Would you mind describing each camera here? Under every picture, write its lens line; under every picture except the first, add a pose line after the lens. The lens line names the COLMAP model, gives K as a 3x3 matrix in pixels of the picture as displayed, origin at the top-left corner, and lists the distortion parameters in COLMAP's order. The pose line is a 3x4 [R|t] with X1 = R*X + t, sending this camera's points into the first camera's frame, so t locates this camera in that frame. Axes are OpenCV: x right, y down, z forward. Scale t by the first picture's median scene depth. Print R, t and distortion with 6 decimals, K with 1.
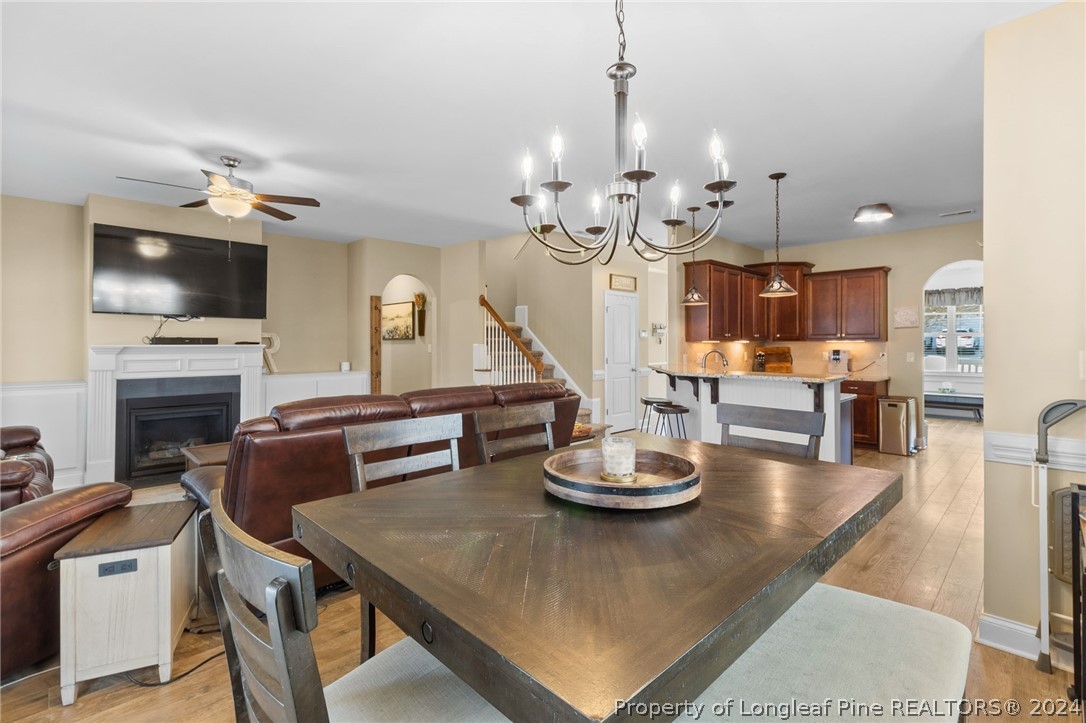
lens RADIAL K [[501.9, 0, 557.7], [0, 501.9, 342.1], [0, 0, 1]] dist [-0.001880, 0.000121]
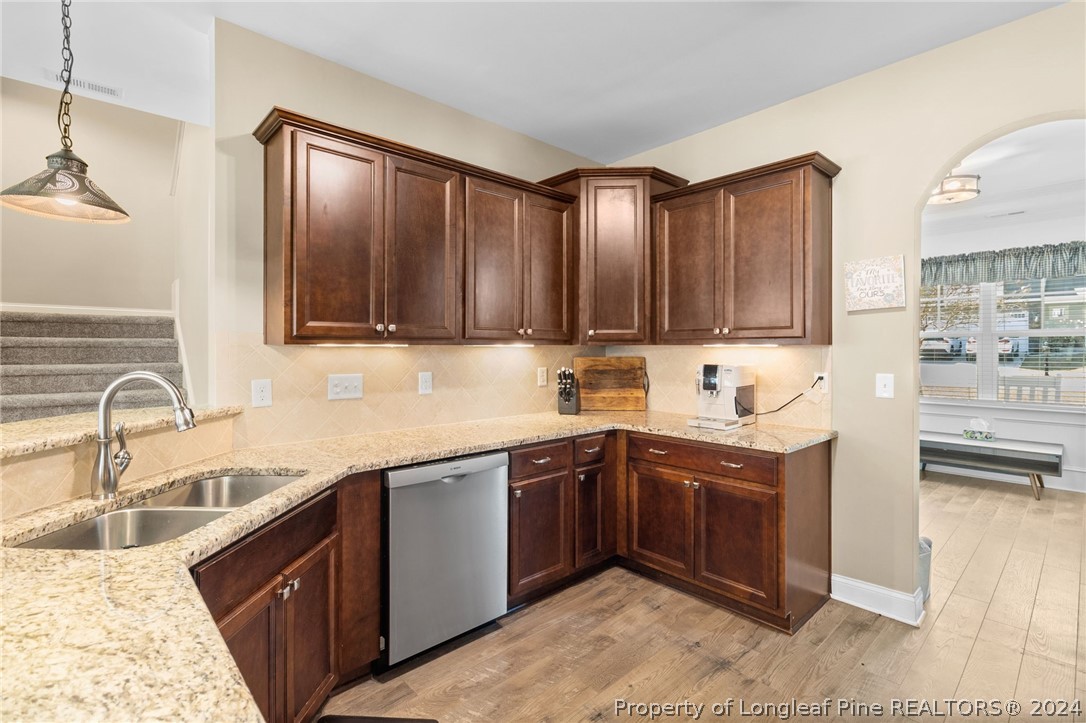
lens RADIAL K [[501.9, 0, 560.2], [0, 501.9, 345.9], [0, 0, 1]] dist [-0.001880, 0.000121]
pose [[0.999356, 0.003614, -0.035707, 0.396376], [-0.003588, 0.999993, 0.000786, -0.000672], [0.035710, -0.000657, 0.999362, 0.511642]]
